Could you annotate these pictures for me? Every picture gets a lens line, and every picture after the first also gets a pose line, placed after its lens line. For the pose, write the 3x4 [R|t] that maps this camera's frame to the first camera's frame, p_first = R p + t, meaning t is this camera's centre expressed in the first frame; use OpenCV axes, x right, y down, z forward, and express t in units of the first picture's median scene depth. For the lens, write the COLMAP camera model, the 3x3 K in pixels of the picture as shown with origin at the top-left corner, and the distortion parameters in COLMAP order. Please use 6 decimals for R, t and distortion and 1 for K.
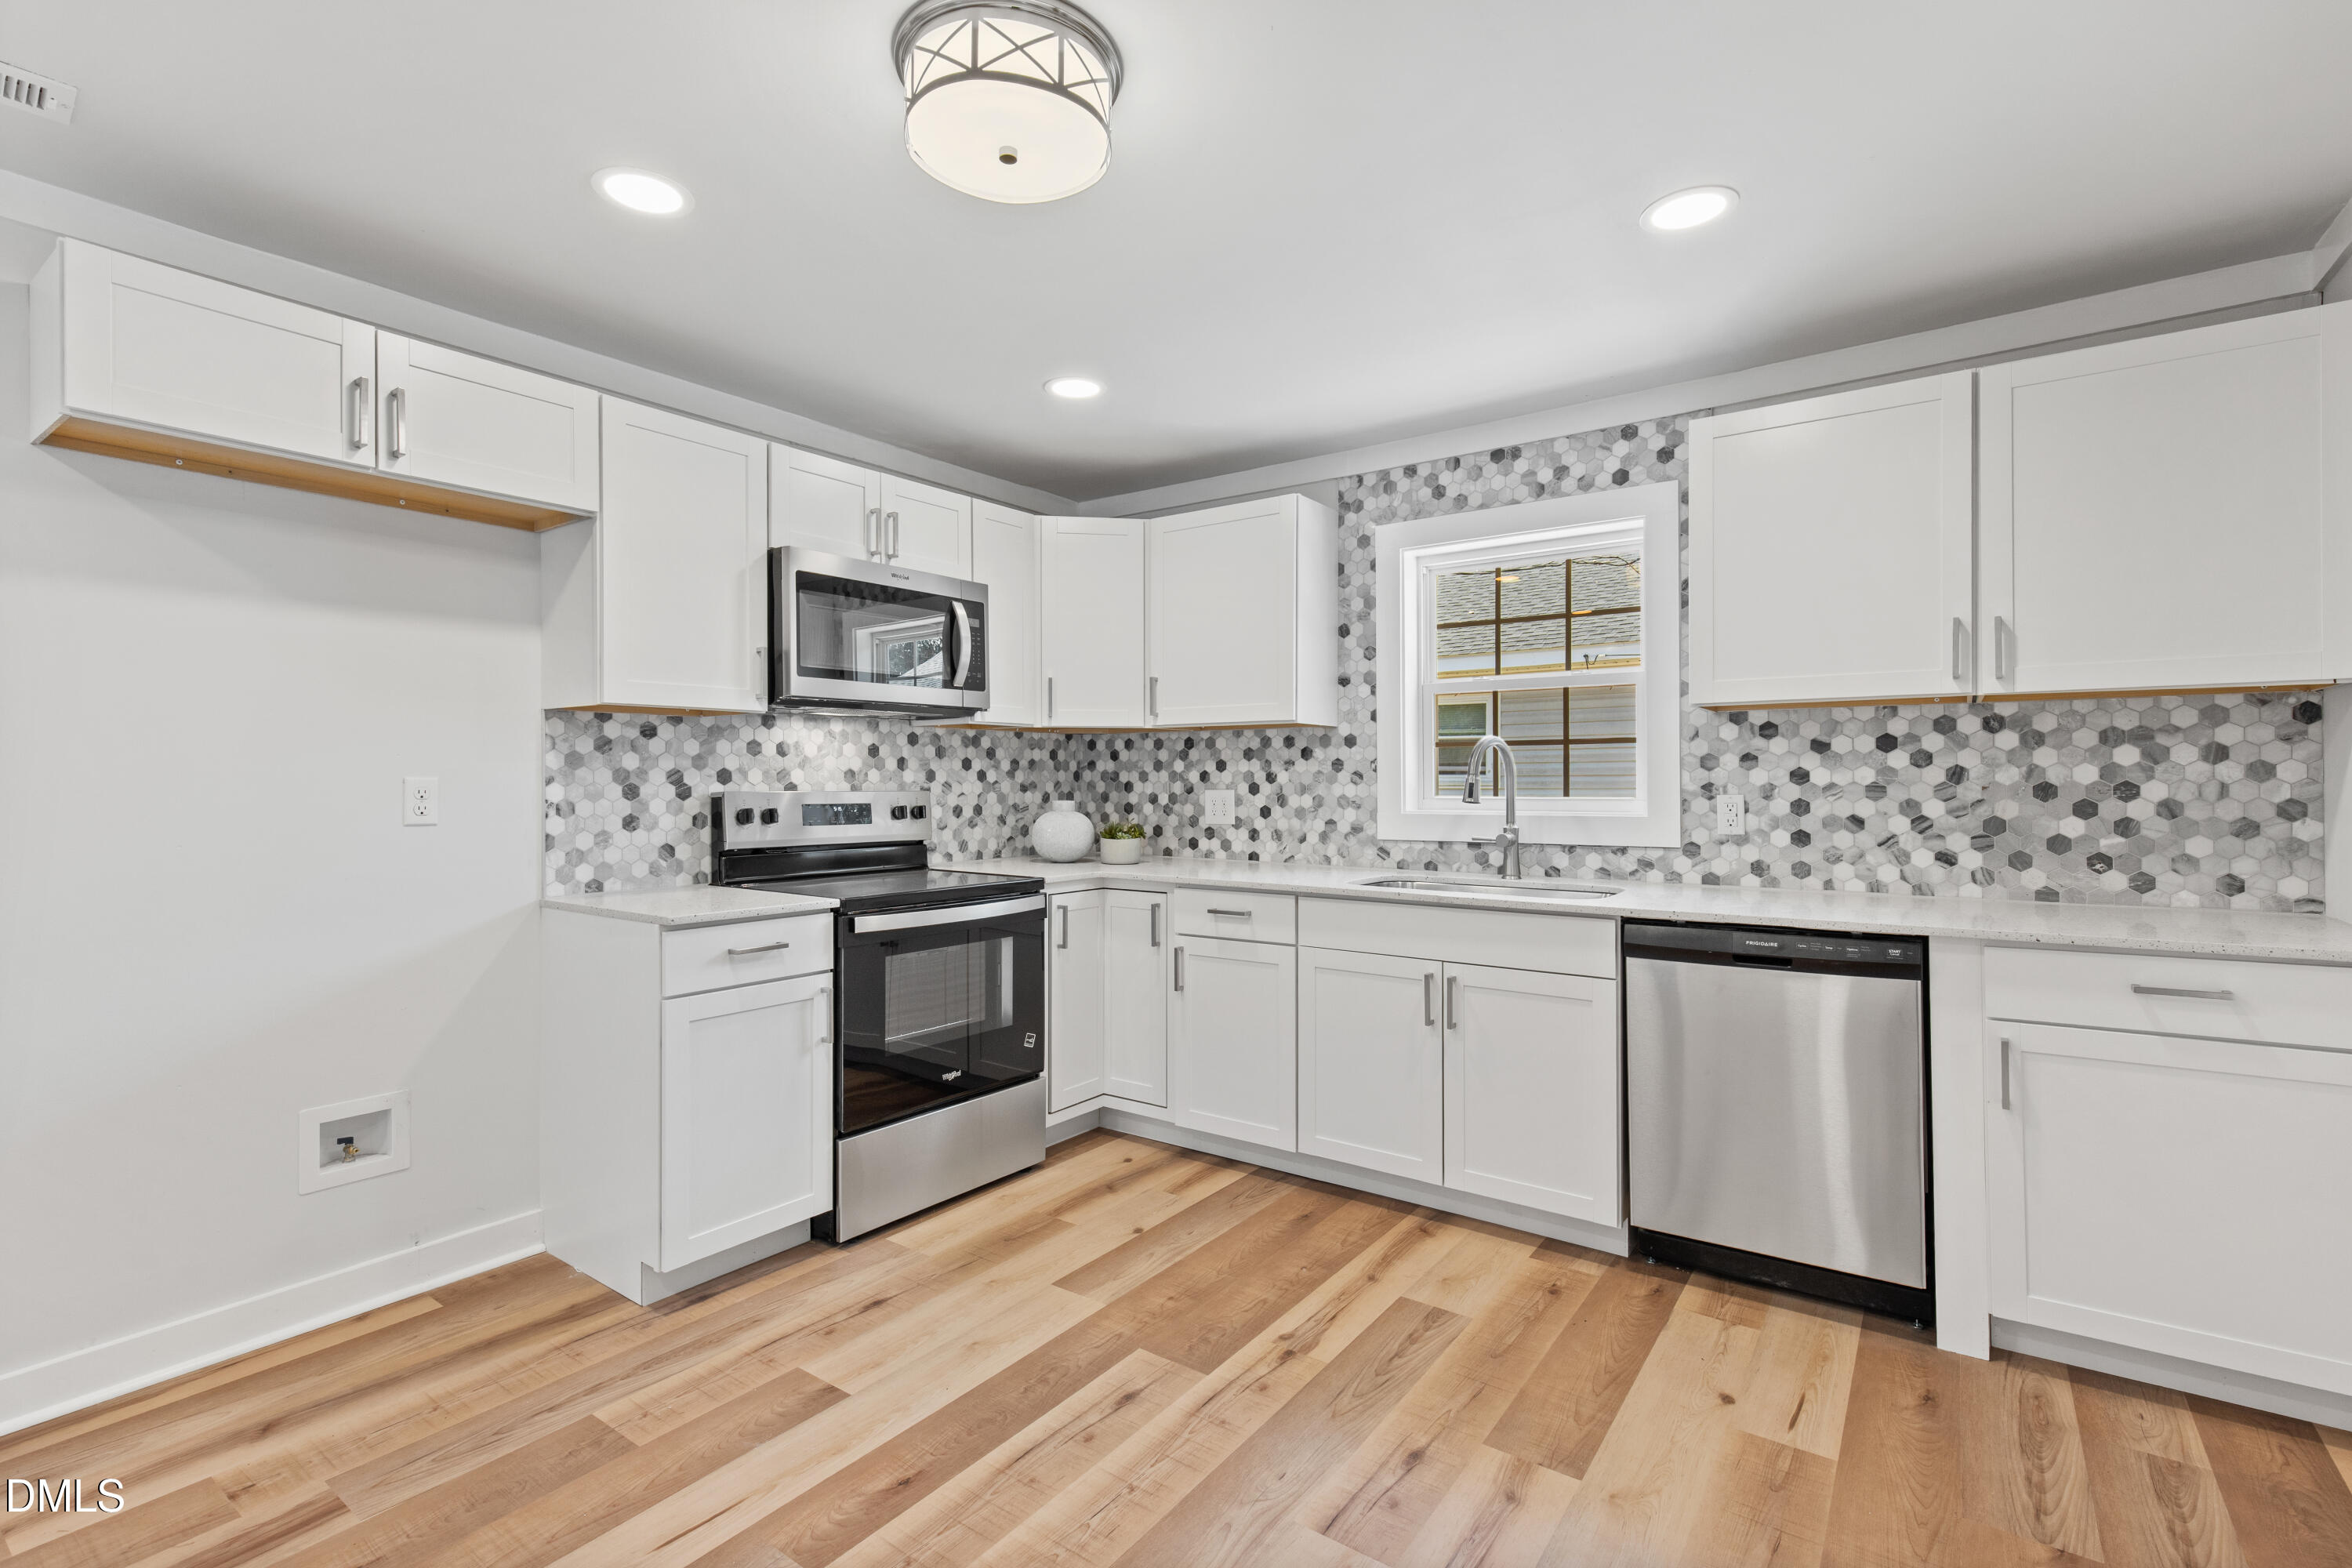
lens RADIAL K [[1073.0, 0, 1174.2], [0, 1073.0, 779.2], [0, 0, 1]] dist [0.015990, -0.006645]
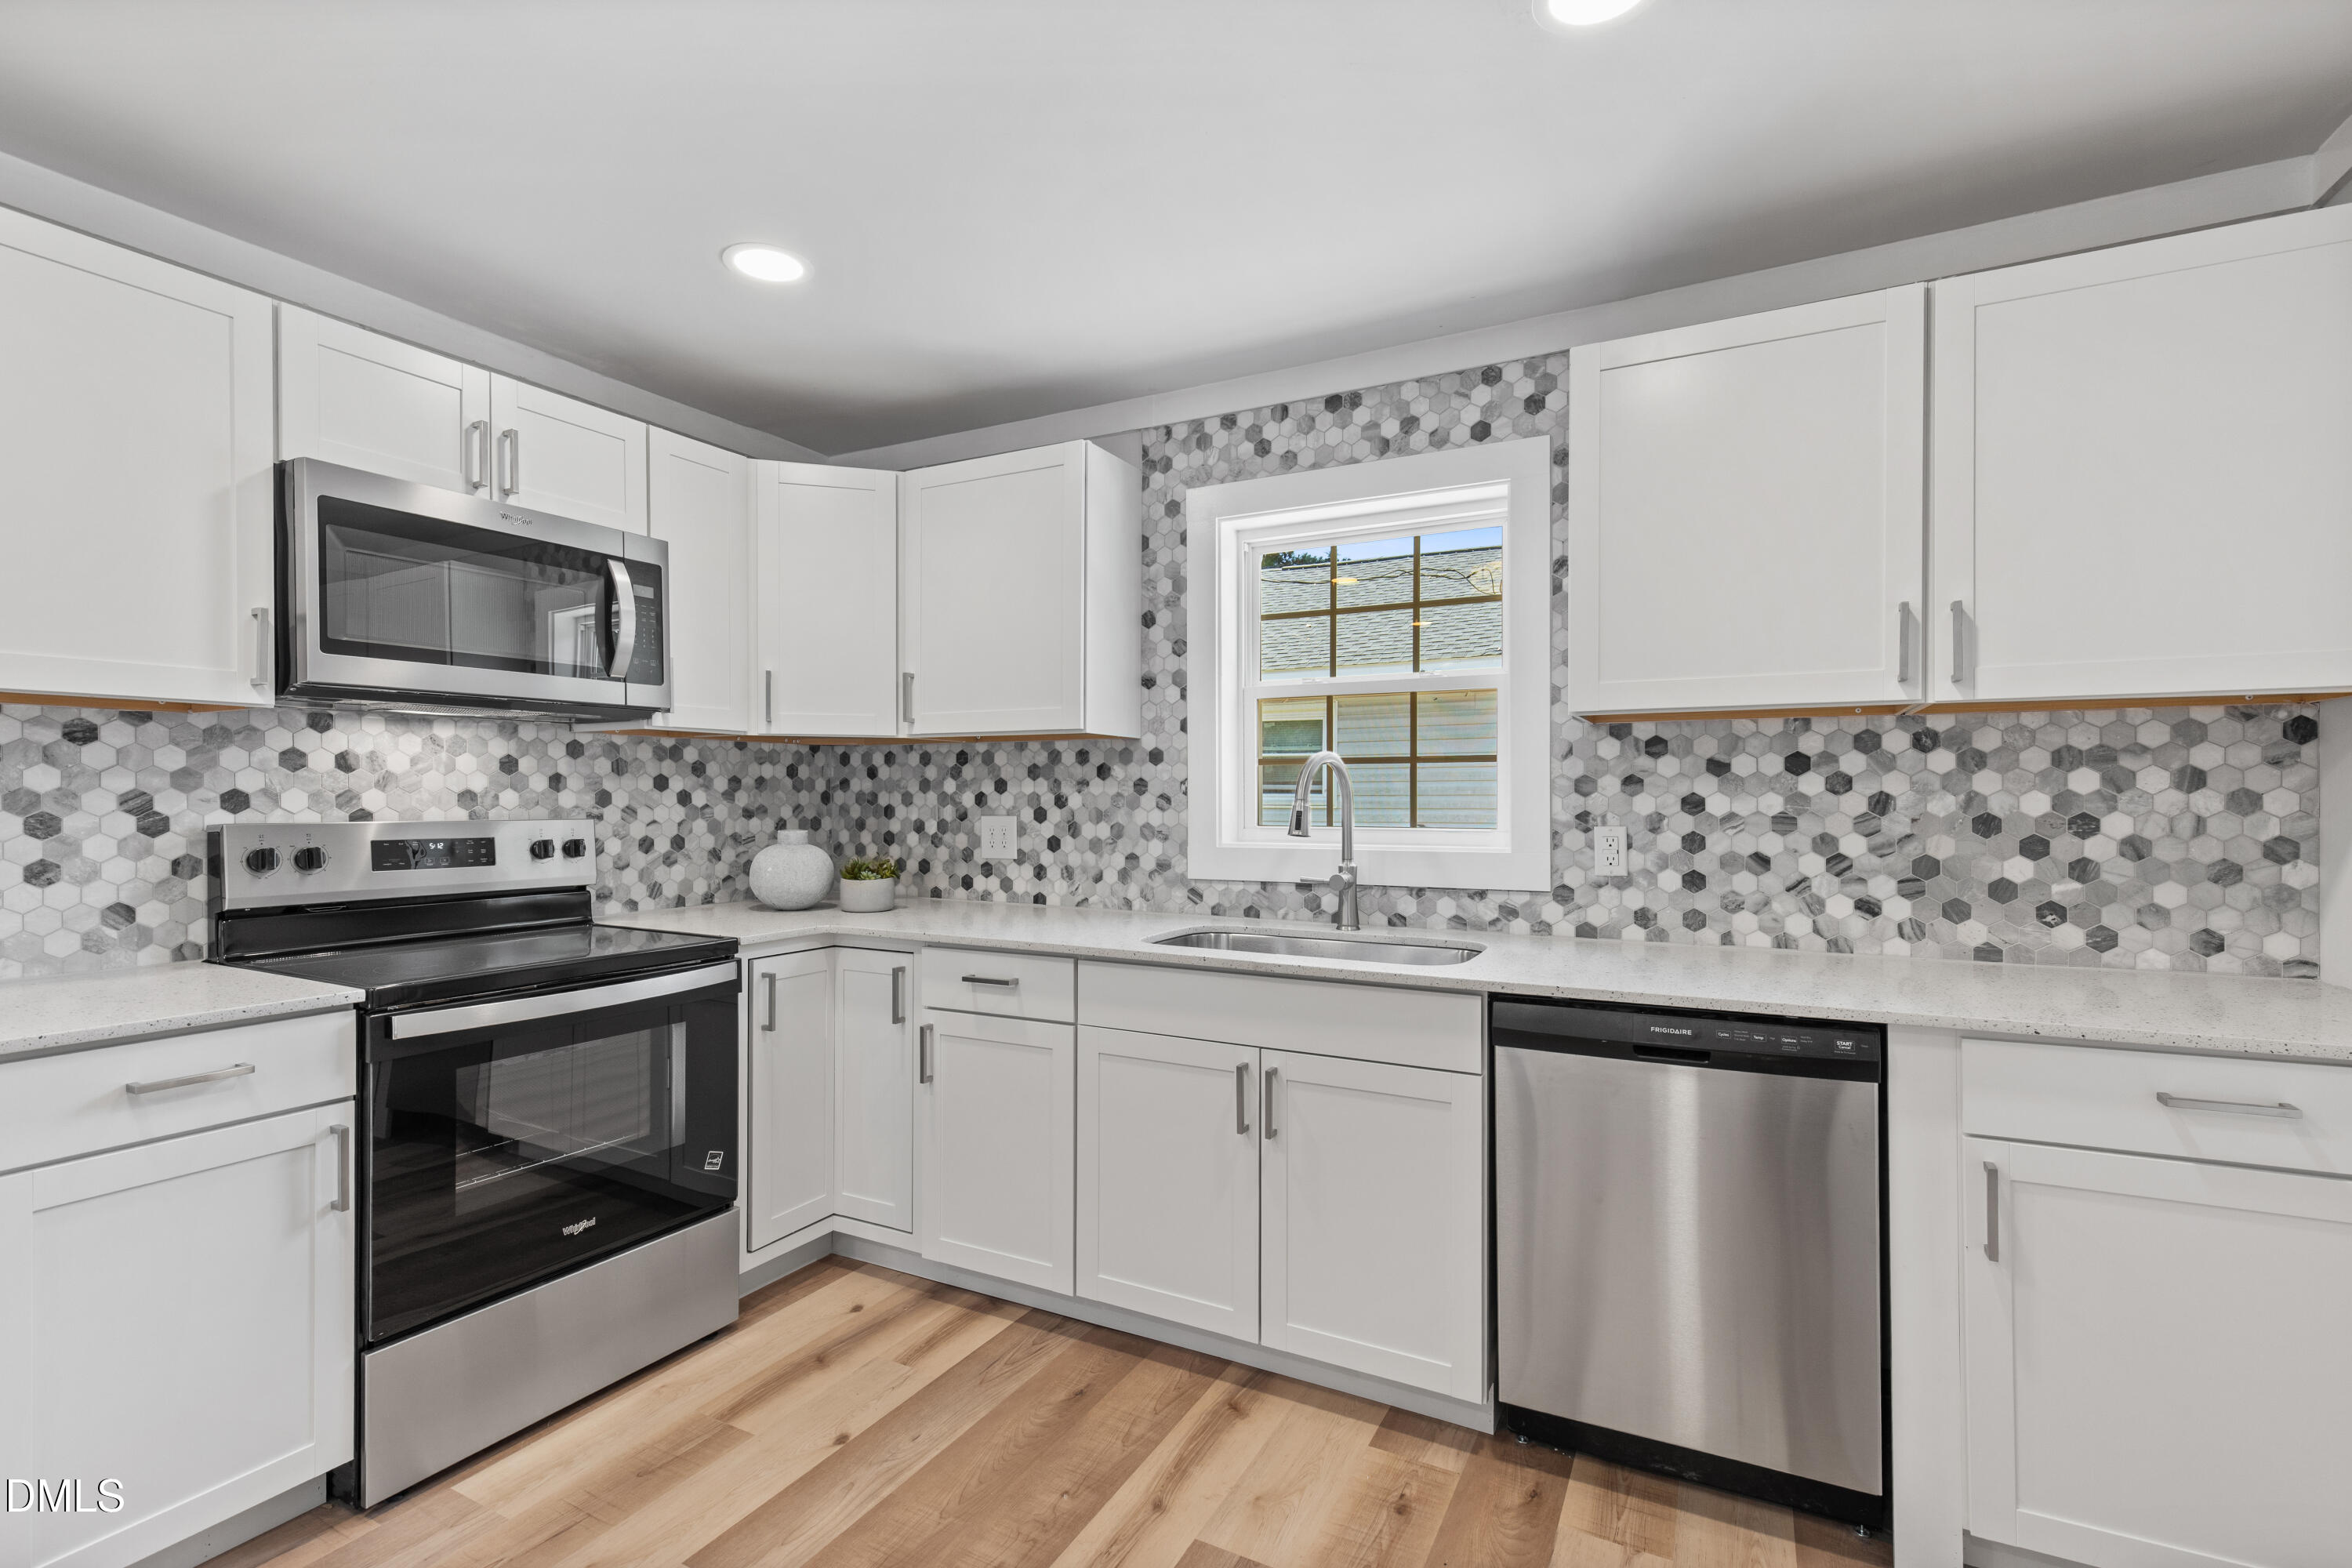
lens RADIAL K [[1064.5, 0, 1172.1], [0, 1064.5, 800.1], [0, 0, 1]] dist [0.014339, -0.006022]
pose [[0.990191, 0.001823, 0.139707, 0.080989], [-0.002582, 0.999983, 0.005251, -0.008885], [-0.139695, -0.005560, 0.990179, 0.259416]]
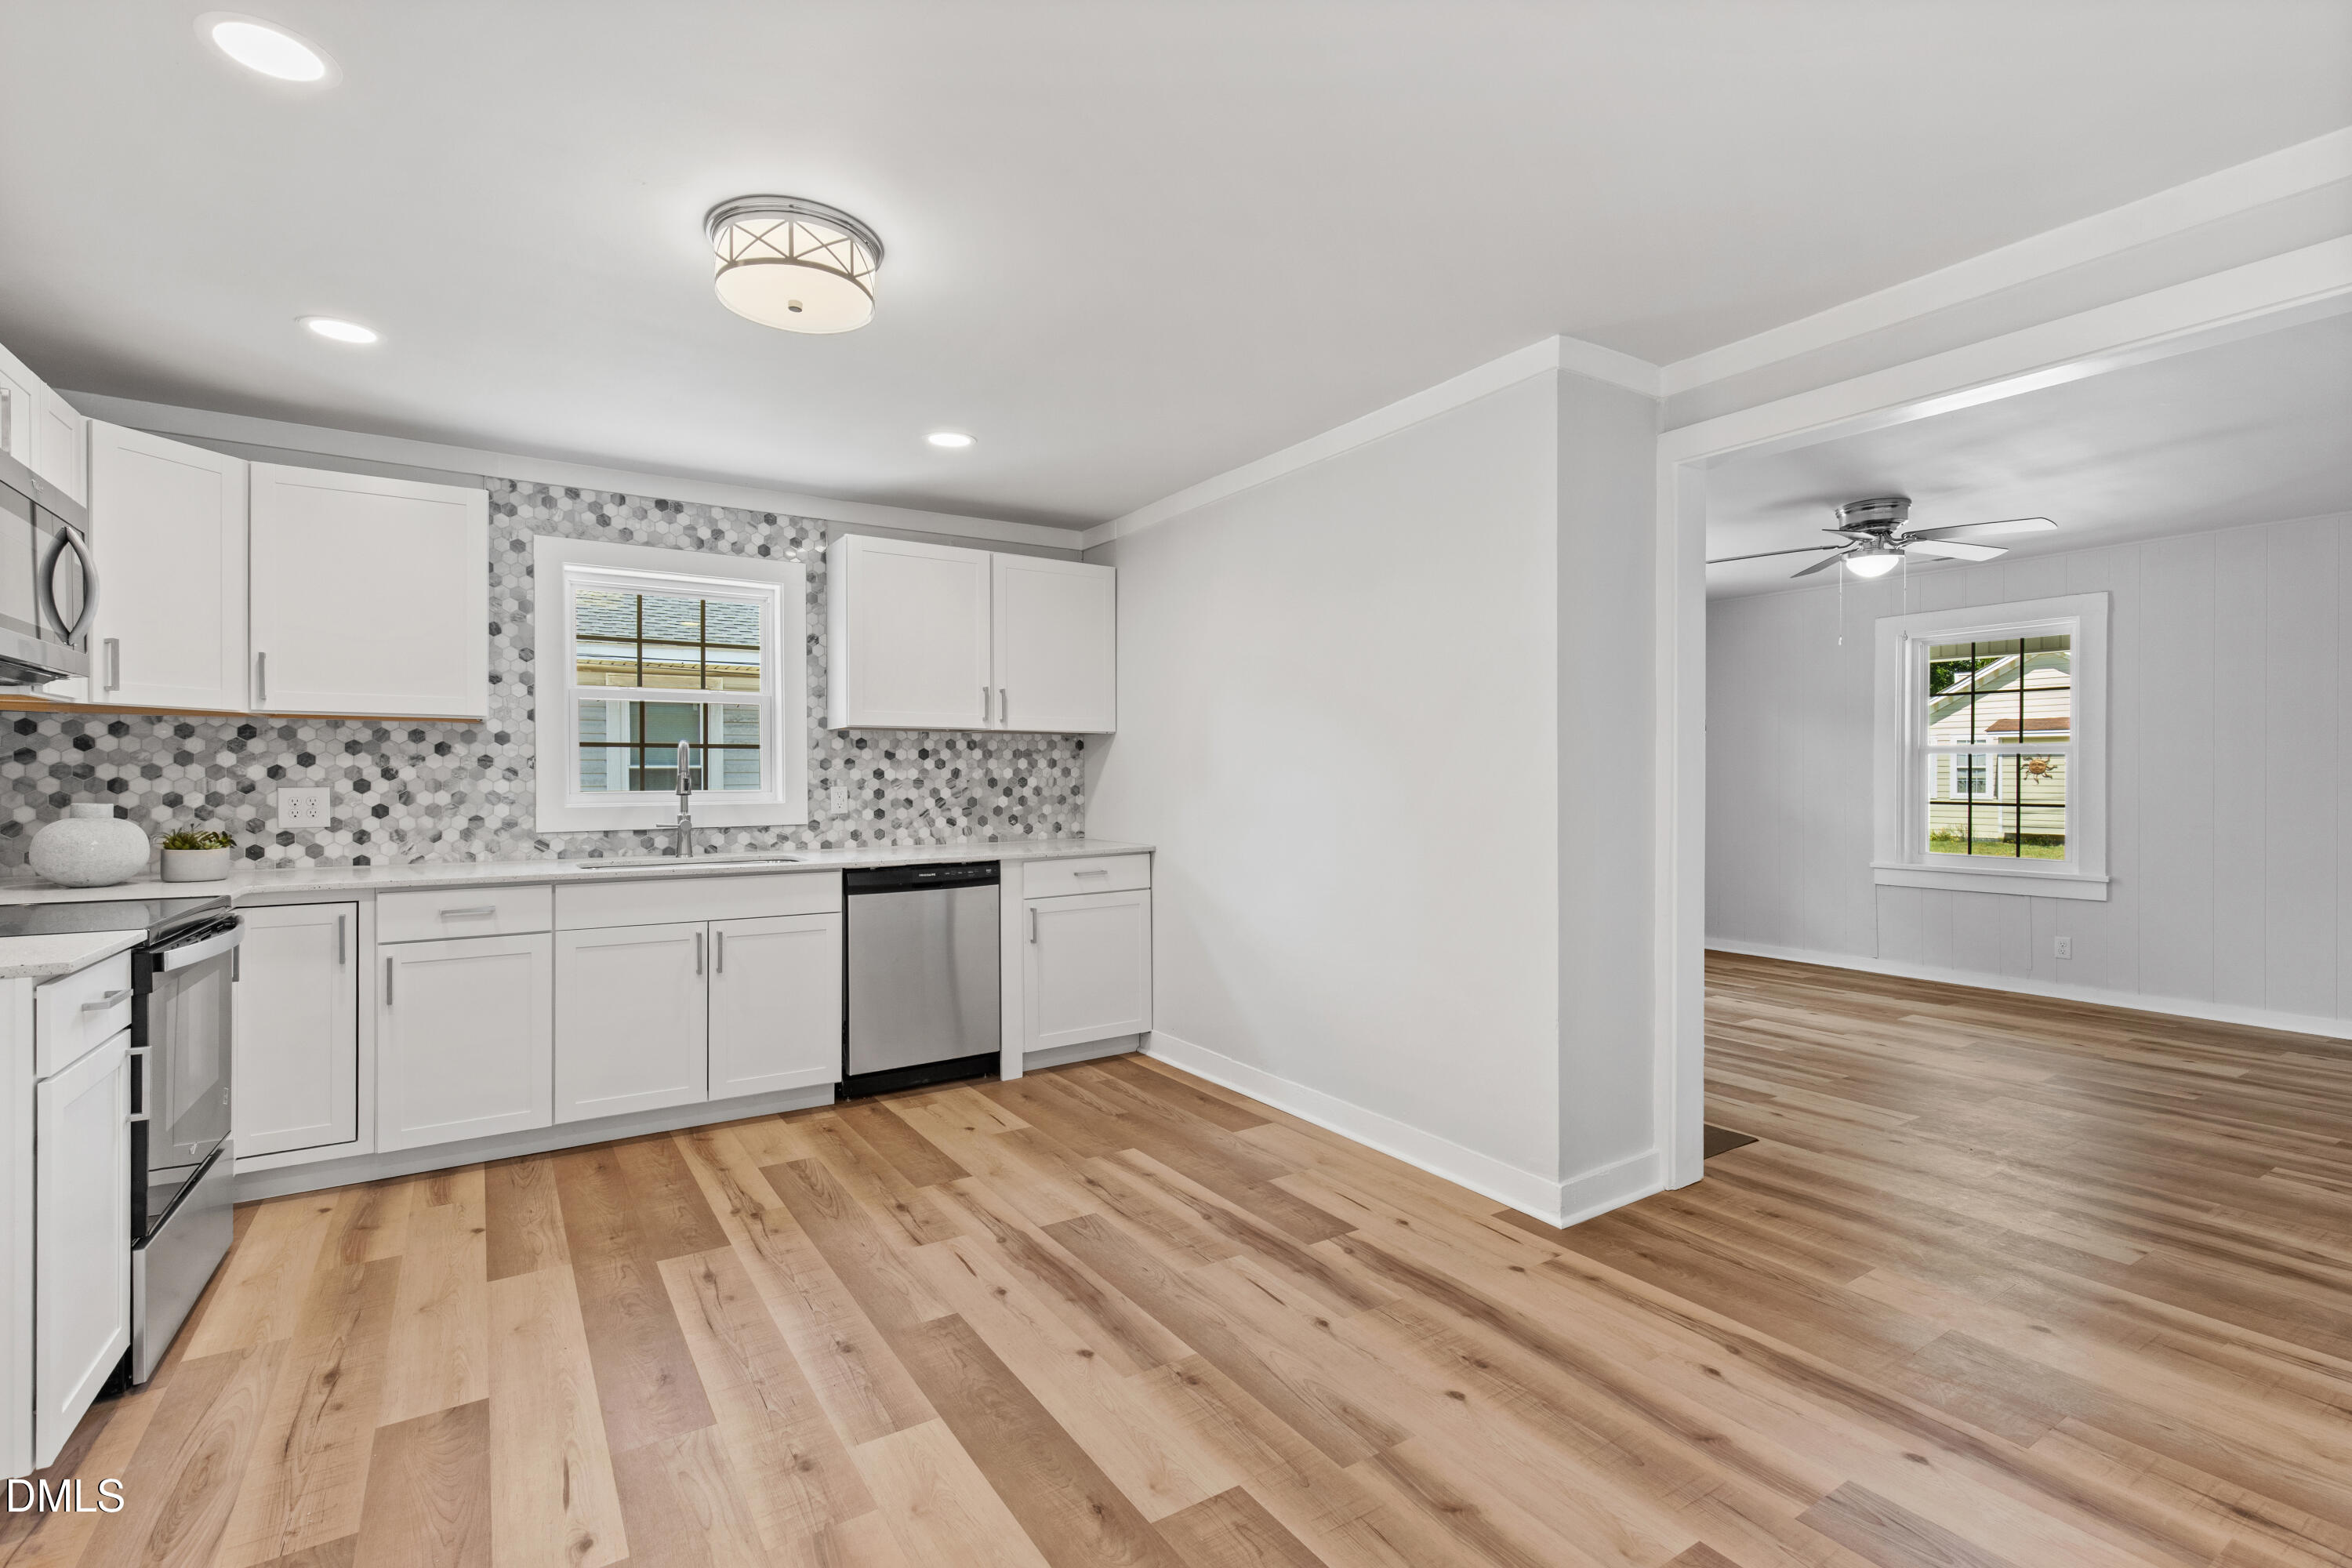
lens RADIAL K [[1079.6, 0, 1174.4], [0, 1079.6, 778.6], [0, 0, 1]] dist [0.014733, -0.004316]
pose [[0.358890, 0.001326, 0.933379, -0.712439], [0.001678, 0.999996, -0.002065, 0.007602], [-0.933378, 0.002307, 0.358887, 0.042625]]
